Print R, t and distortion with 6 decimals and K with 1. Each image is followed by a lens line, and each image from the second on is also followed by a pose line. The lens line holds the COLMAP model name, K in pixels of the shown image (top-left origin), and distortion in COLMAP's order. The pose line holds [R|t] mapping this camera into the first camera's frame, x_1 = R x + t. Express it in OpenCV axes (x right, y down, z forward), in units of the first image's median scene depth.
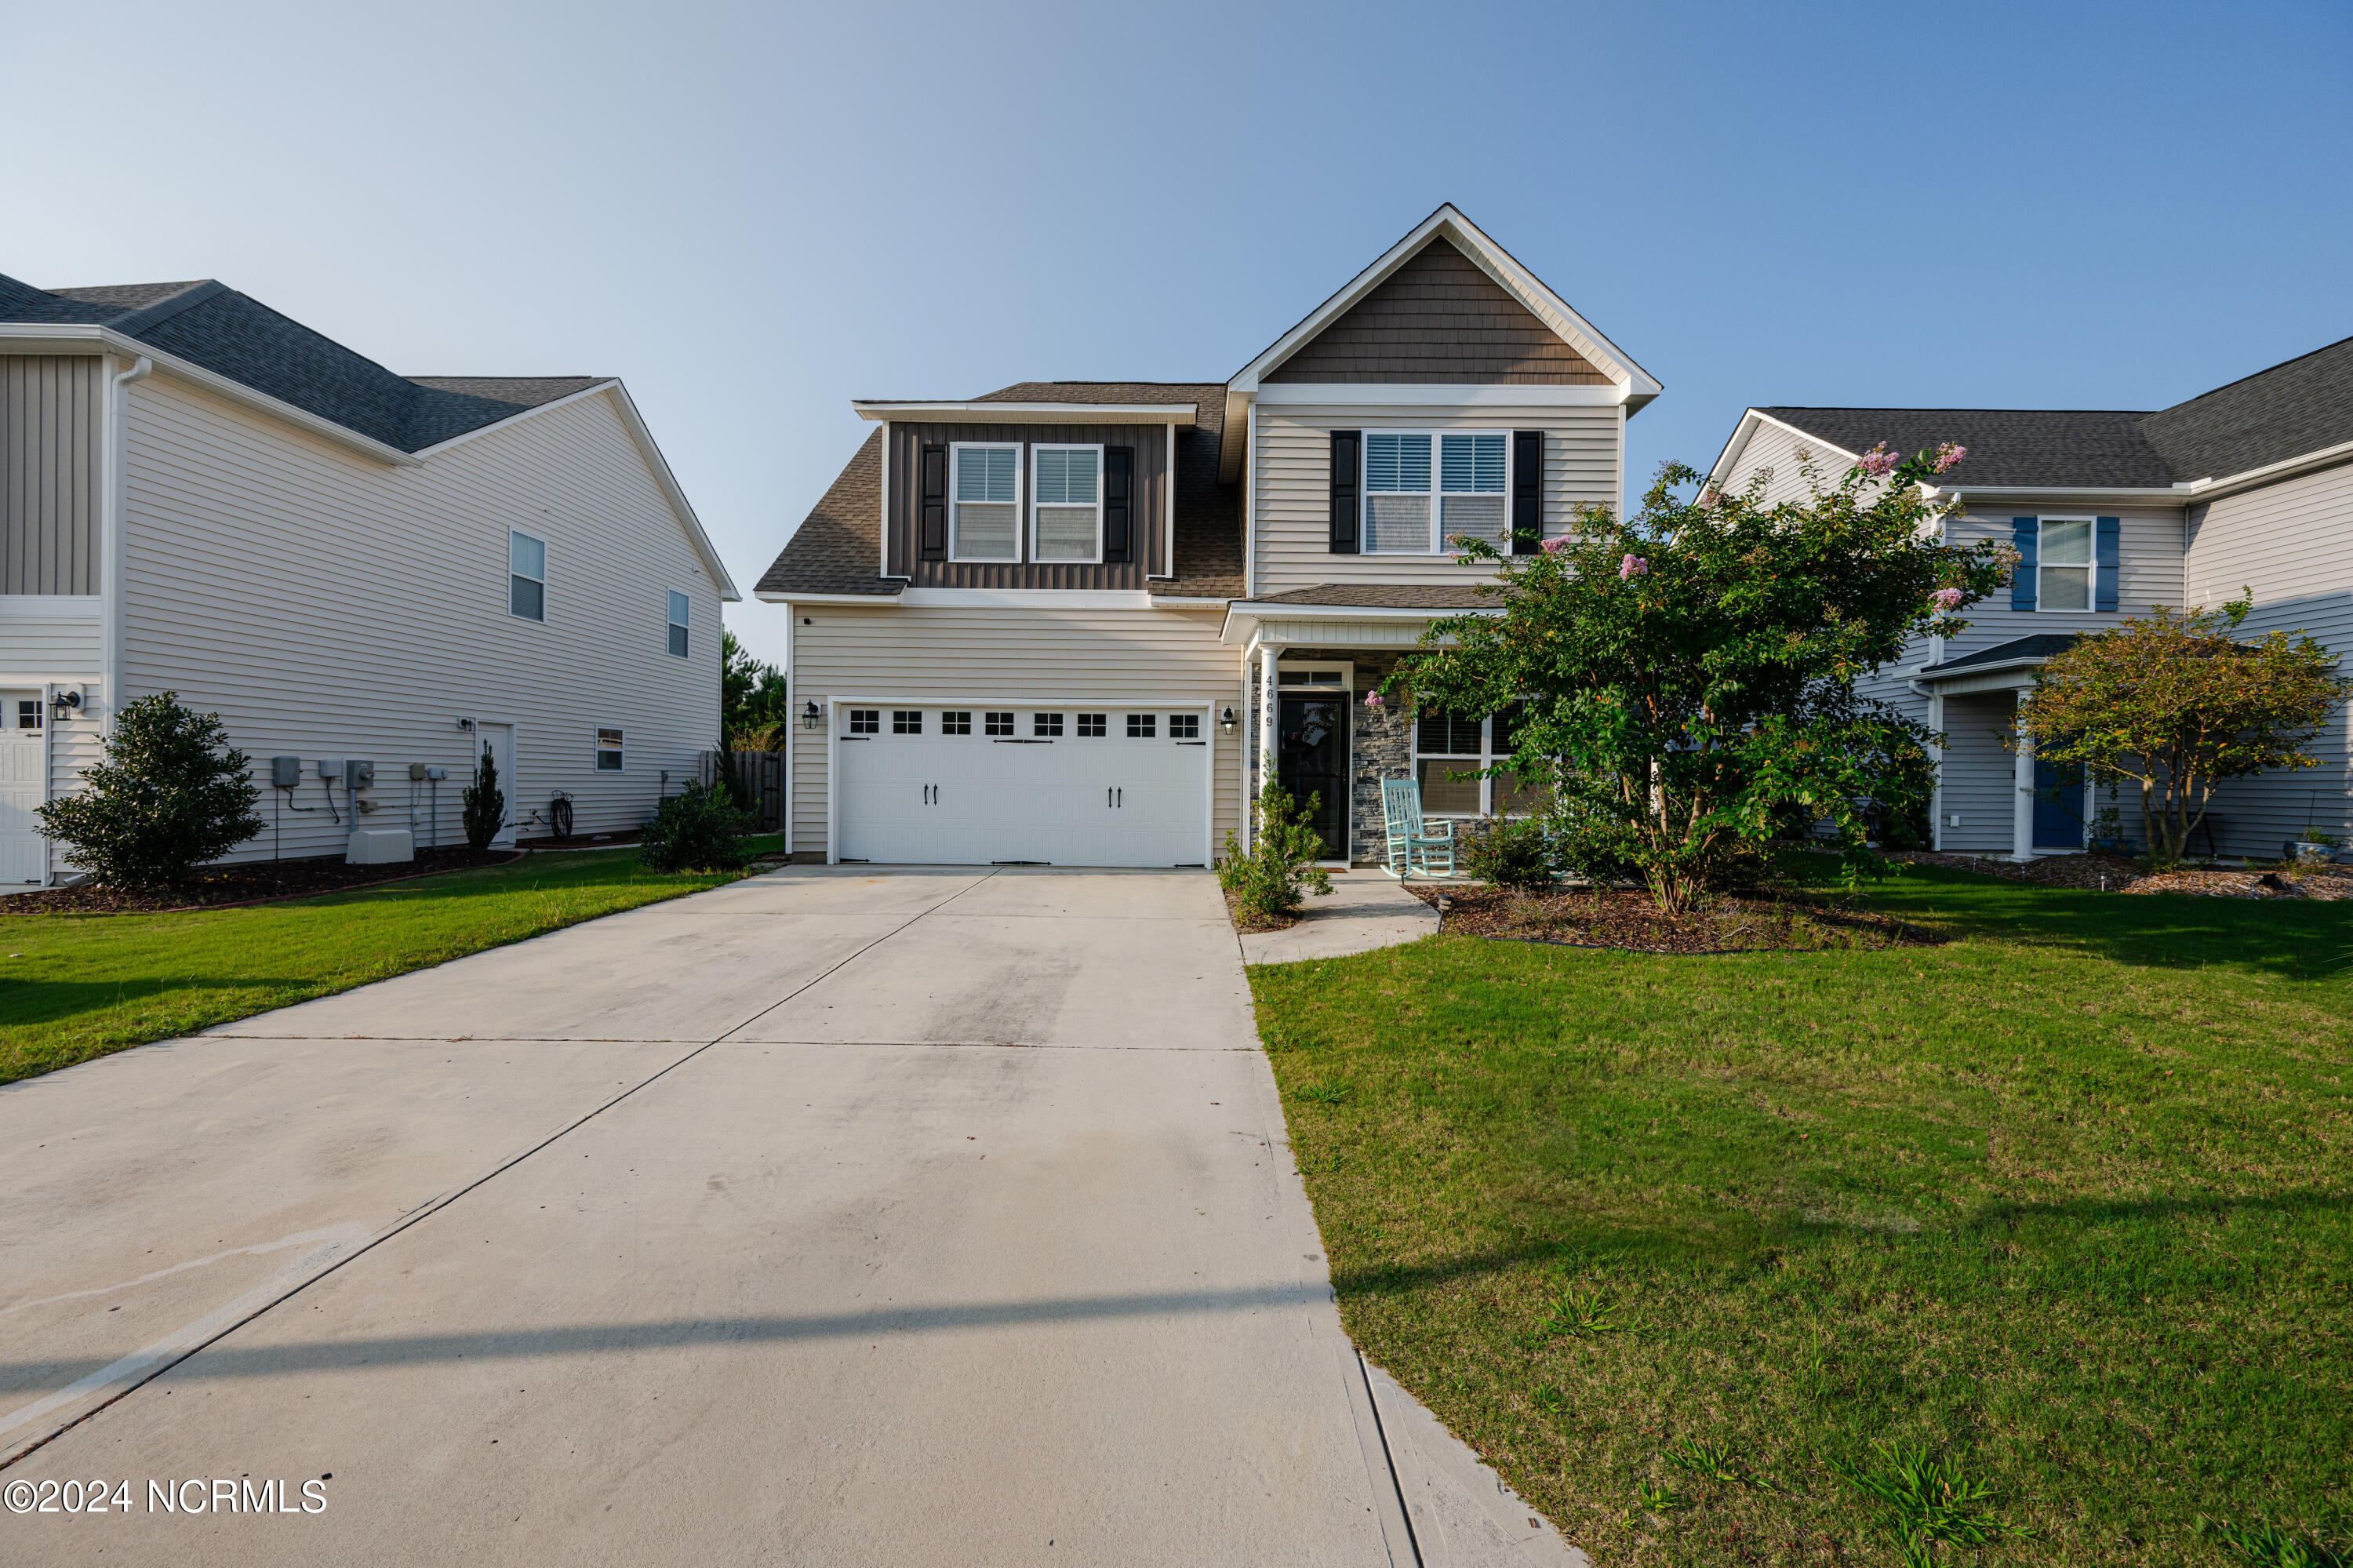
lens RADIAL K [[918.3, 0, 1231.6], [0, 918.3, 782.7], [0, 0, 1]] dist [-0.001588, -0.000498]
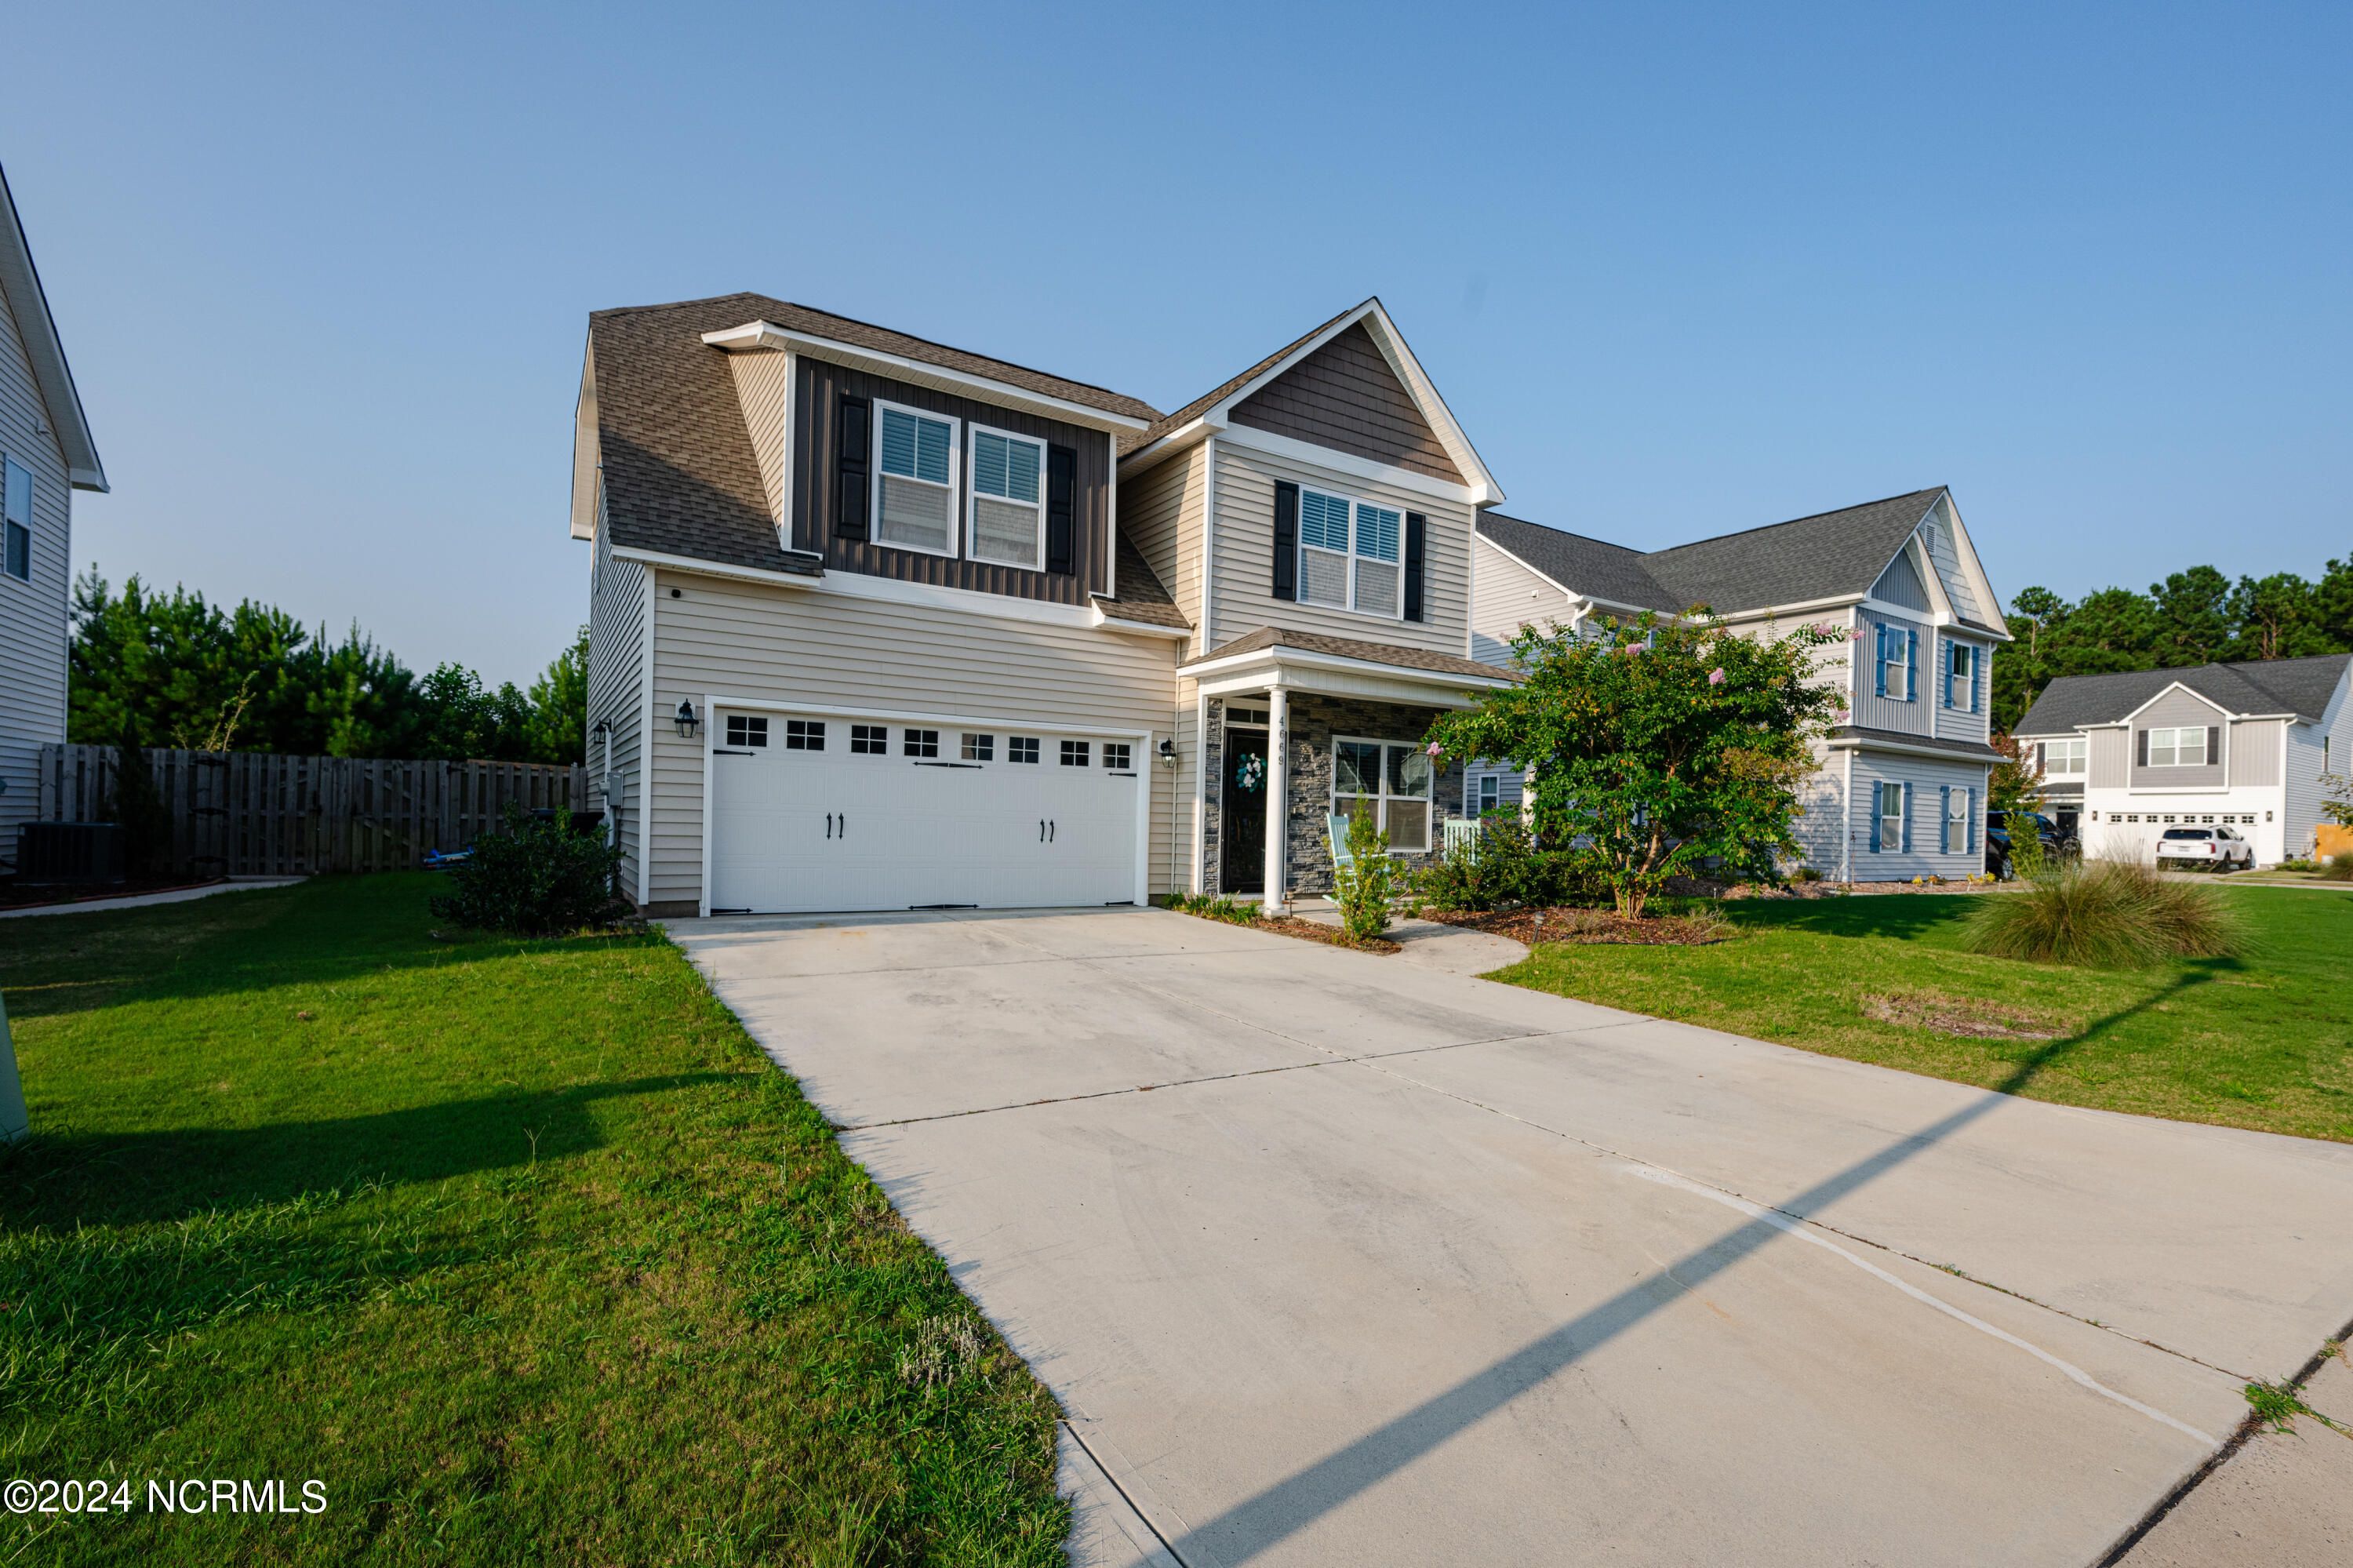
lens RADIAL K [[1038.5, 0, 1314.7], [0, 1038.5, 821.0], [0, 0, 1]] dist [-0.004907, -0.000471]
pose [[0.818446, 0.010903, 0.574479, -0.513714], [-0.016934, 0.999843, 0.005150, -0.003492], [-0.574333, -0.013943, 0.818503, 0.006604]]
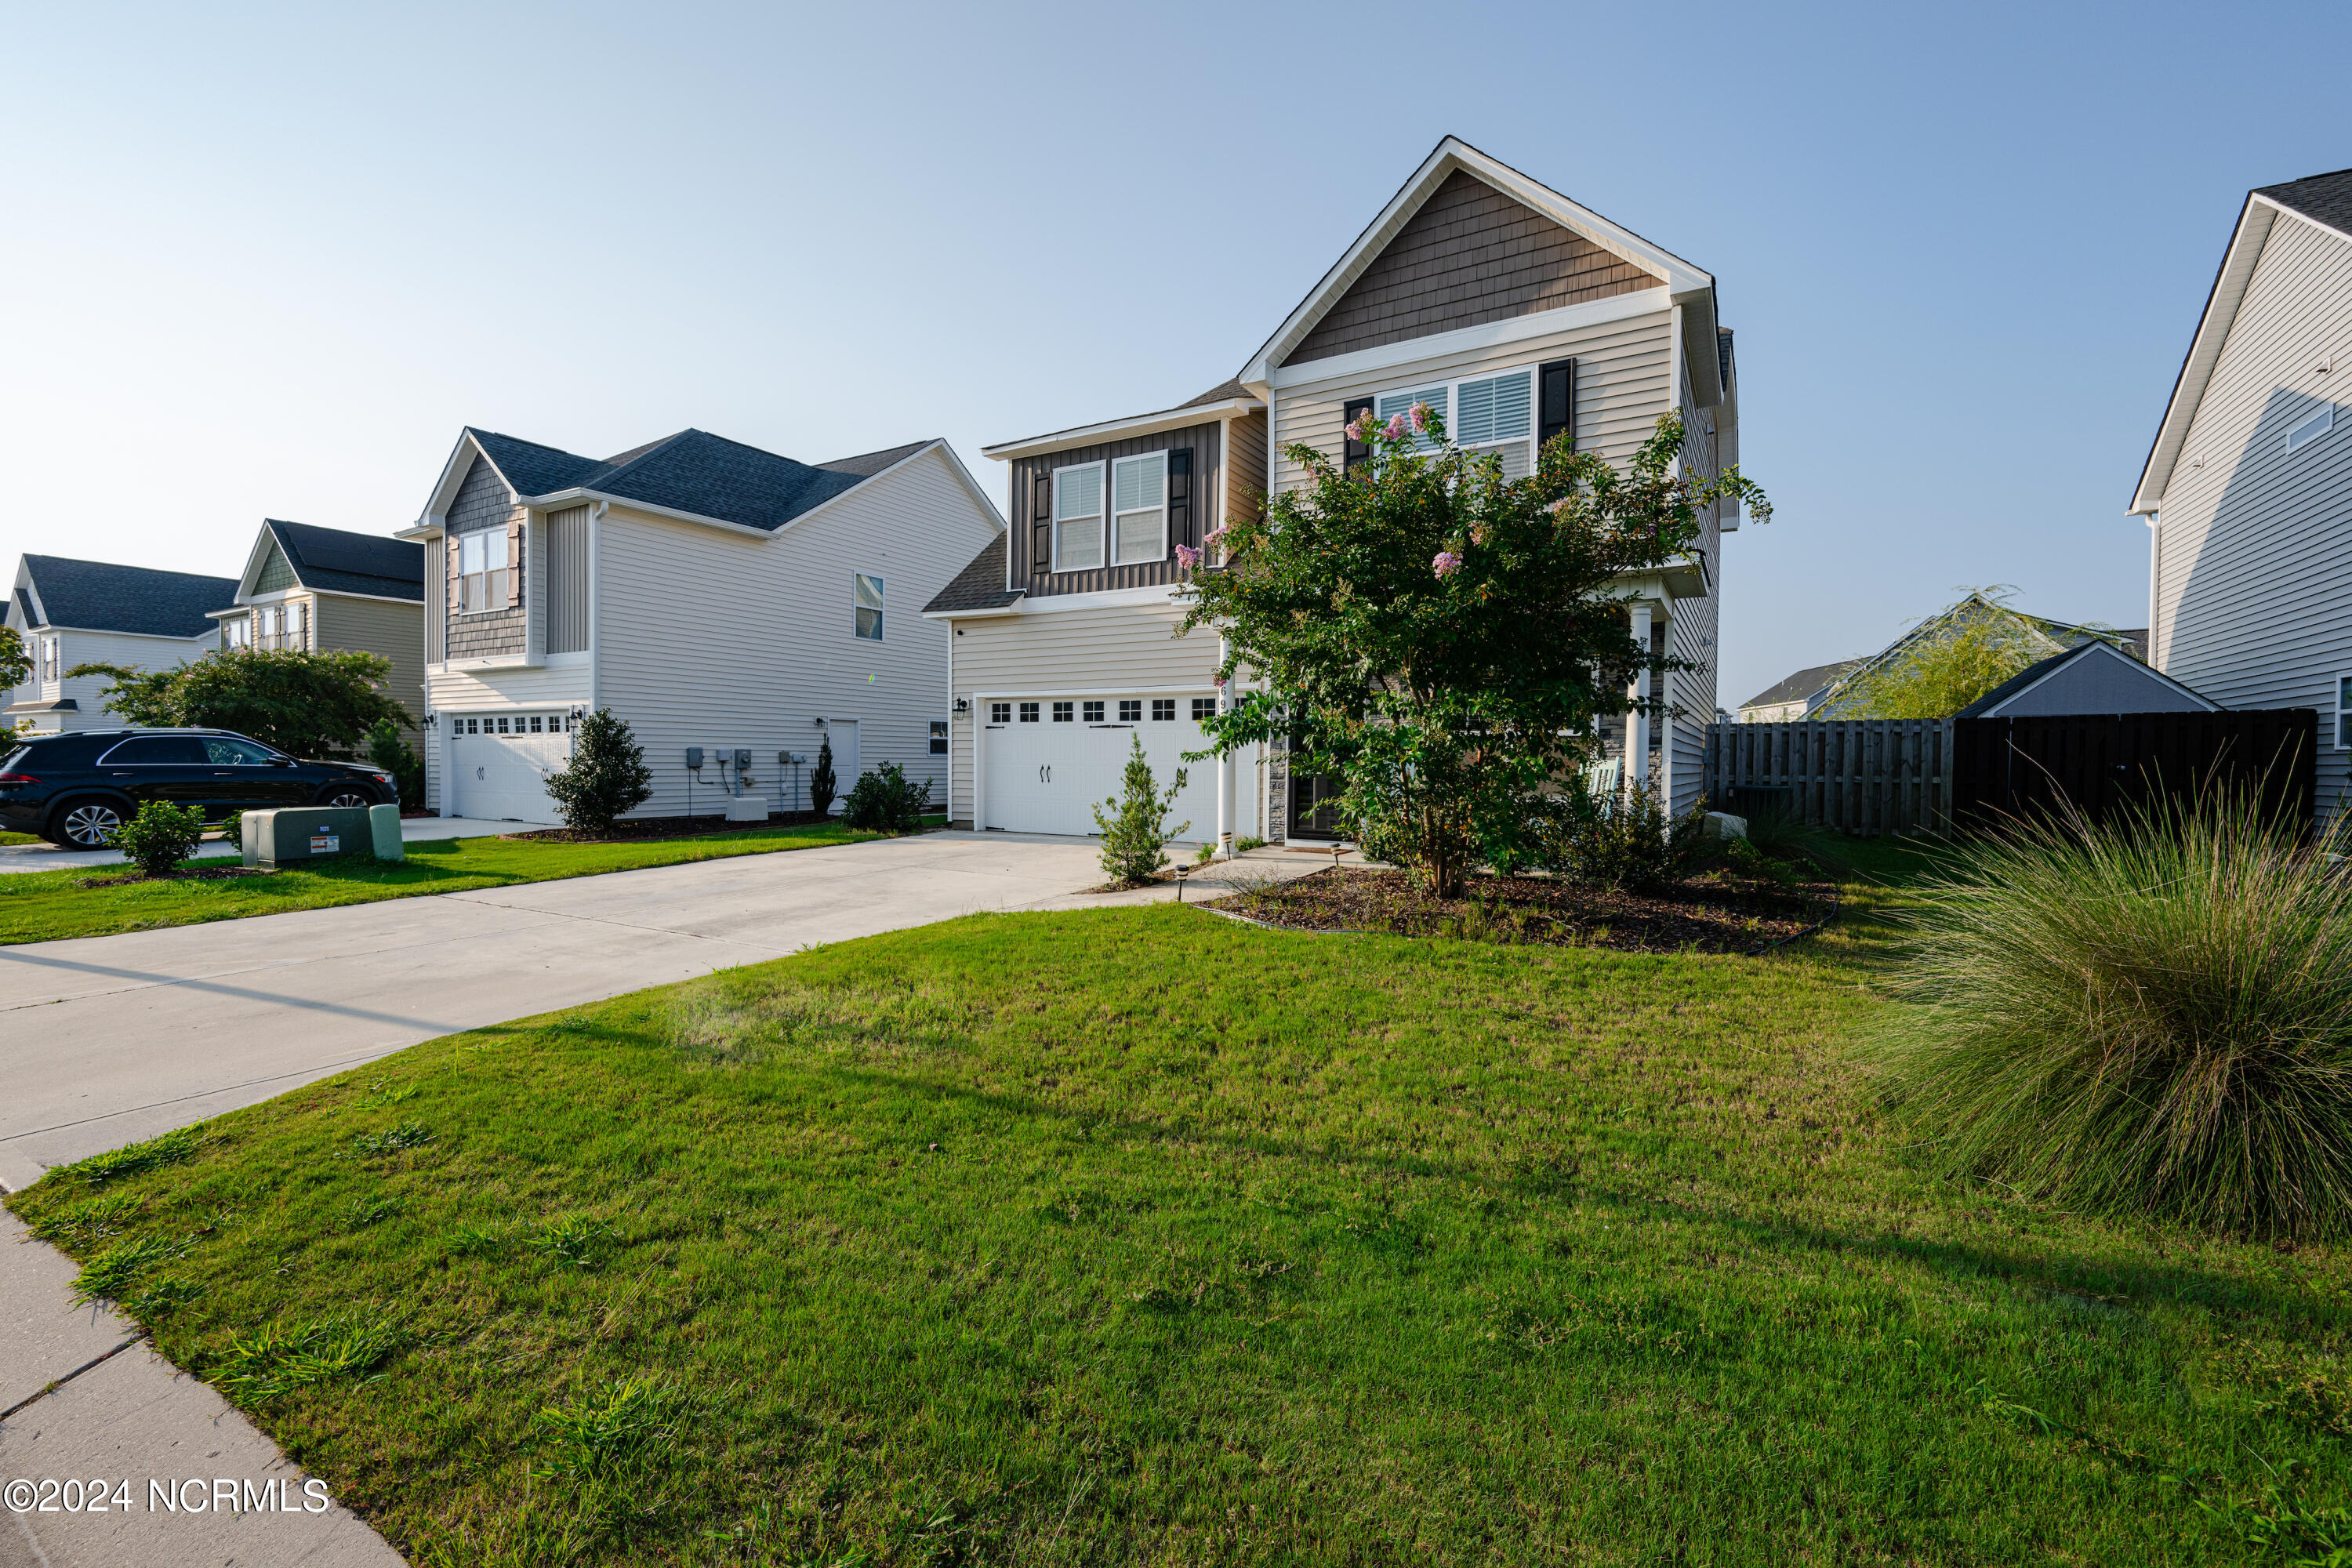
lens RADIAL K [[1038.0, 0, 1240.0], [0, 1038.0, 773.1], [0, 0, 1]] dist [-0.004907, -0.000471]
pose [[0.864355, 0.001126, -0.502881, 0.553673], [0.002290, 0.999978, 0.006176, 0.004419], [0.502877, -0.006490, 0.864333, -0.012848]]
